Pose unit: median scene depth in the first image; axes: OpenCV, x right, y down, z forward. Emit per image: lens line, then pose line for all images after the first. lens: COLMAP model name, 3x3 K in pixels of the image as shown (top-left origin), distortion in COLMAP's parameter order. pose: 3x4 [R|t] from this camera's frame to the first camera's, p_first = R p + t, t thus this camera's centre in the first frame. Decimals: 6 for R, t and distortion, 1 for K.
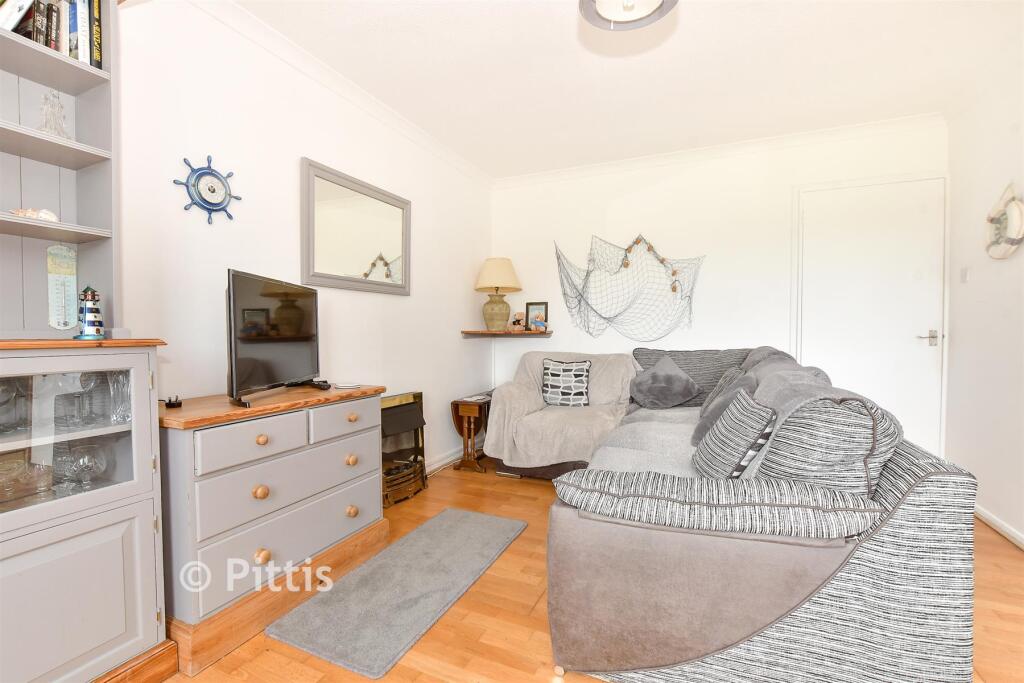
lens RADIAL K [[468.1, 0, 497.7], [0, 468.1, 342.1], [0, 0, 1]] dist [-0.001969, -0.000351]
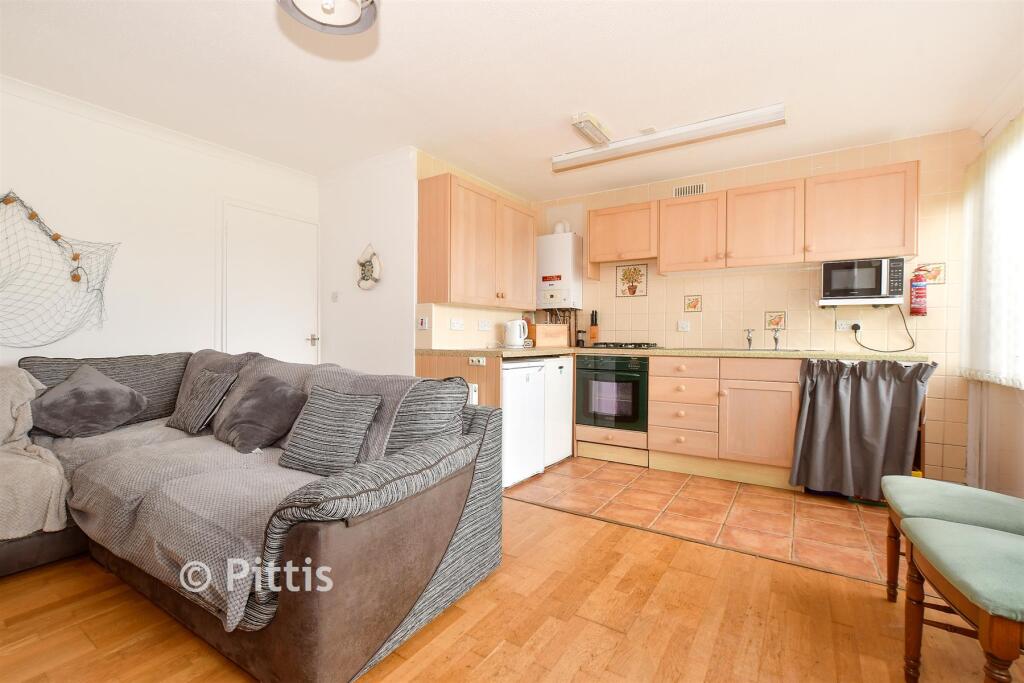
lens RADIAL K [[468.1, 0, 497.7], [0, 468.1, 342.1], [0, 0, 1]] dist [-0.001969, -0.000351]
pose [[0.156473, -0.009416, 0.987637, -0.305307], [0.016481, 0.999840, 0.006922, -0.002976], [-0.987545, 0.015194, 0.156603, 0.227328]]
